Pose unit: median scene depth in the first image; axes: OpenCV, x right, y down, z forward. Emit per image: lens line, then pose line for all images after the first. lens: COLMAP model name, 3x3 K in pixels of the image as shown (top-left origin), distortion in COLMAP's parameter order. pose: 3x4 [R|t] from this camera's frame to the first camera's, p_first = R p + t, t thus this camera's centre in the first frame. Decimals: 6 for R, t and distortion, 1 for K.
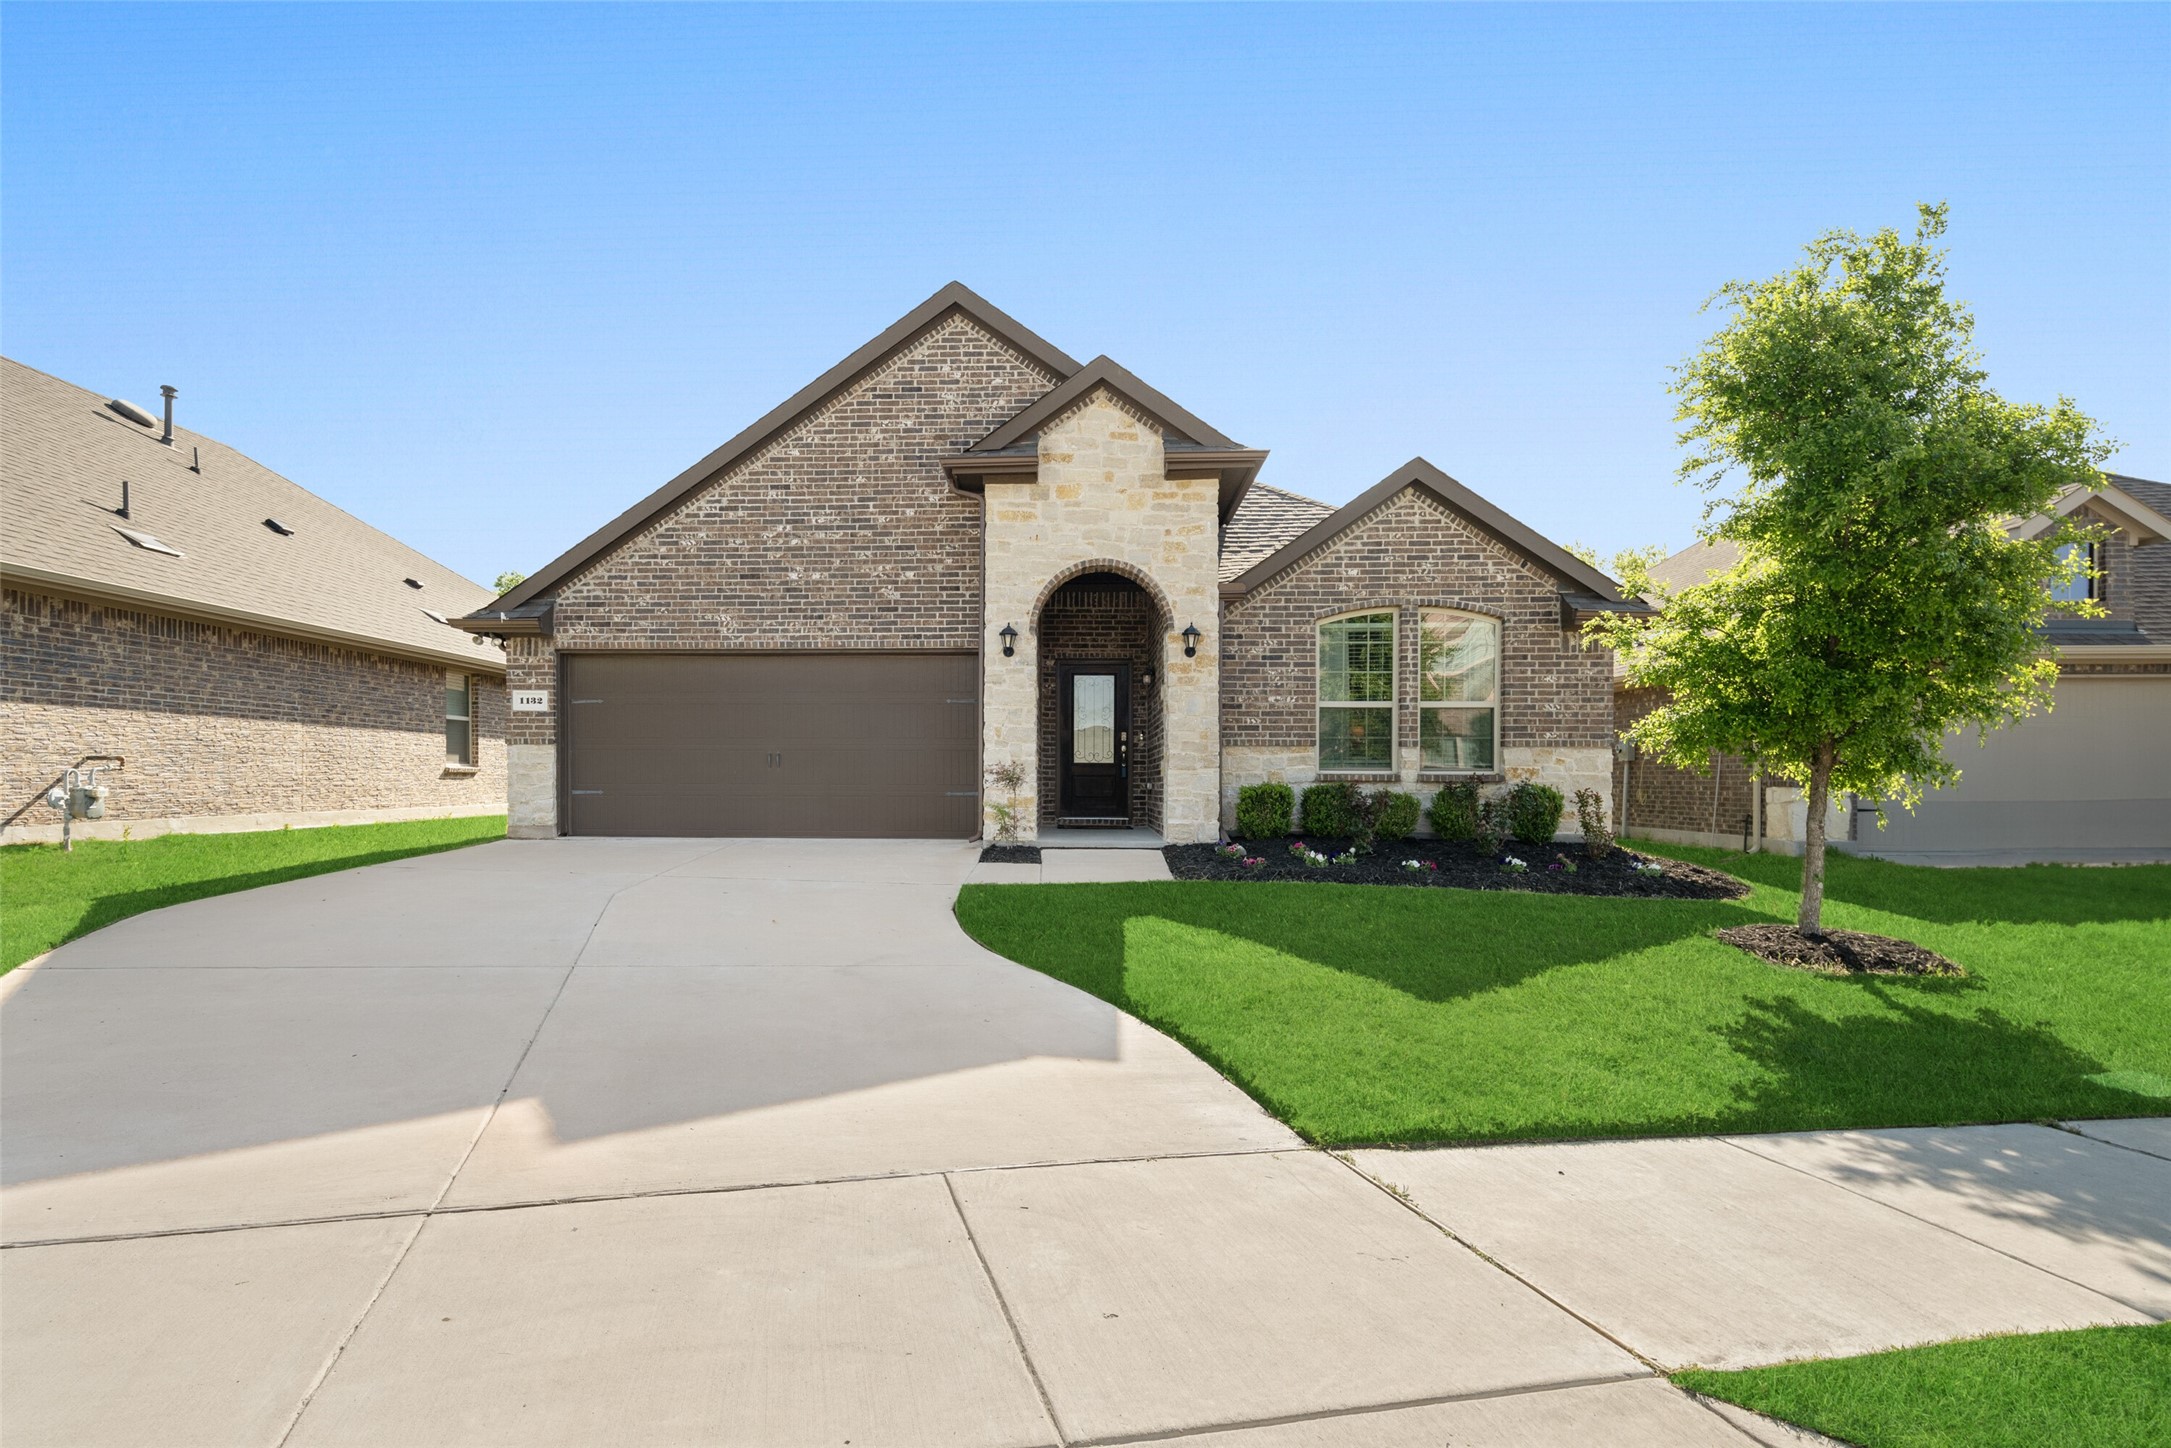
lens RADIAL K [[1041.0, 0, 1092.1], [0, 1041.0, 616.1], [0, 0, 1]] dist [-0.002662, -0.000104]
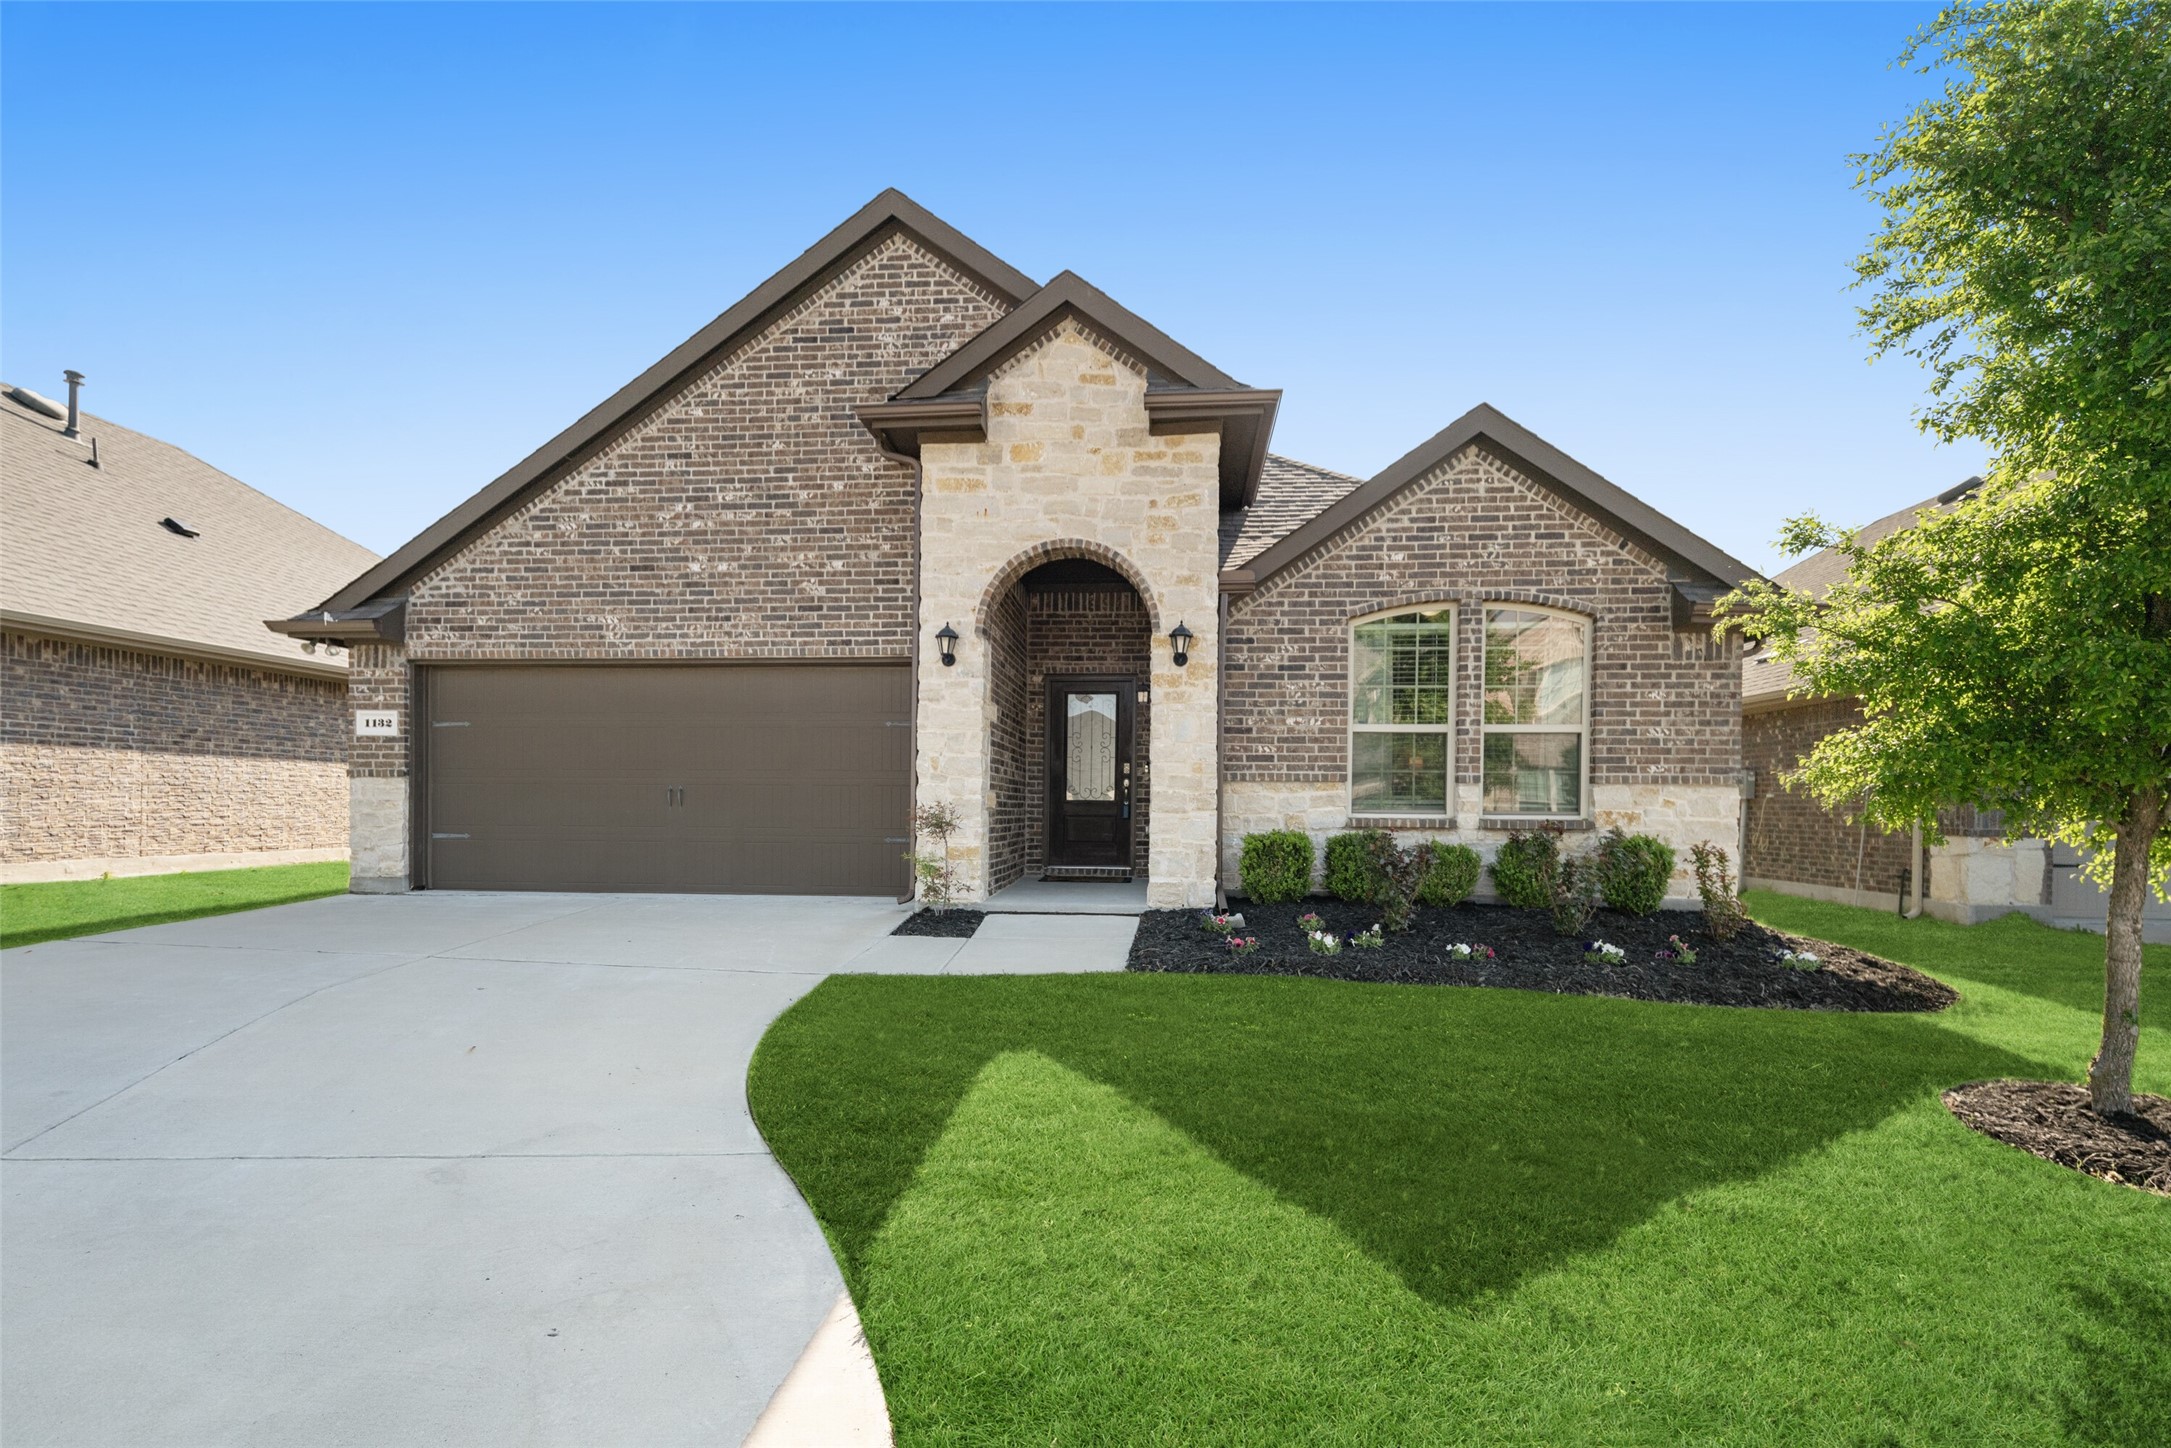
lens RADIAL K [[1063.9, 0, 1141.8], [0, 1063.9, 674.2], [0, 0, 1]] dist [0.005645, 0.000015]
pose [[0.999590, -0.000049, -0.028647, 0.083911], [0.000856, 0.999603, 0.028159, 0.022207], [0.028634, -0.028171, 0.999193, 0.205377]]
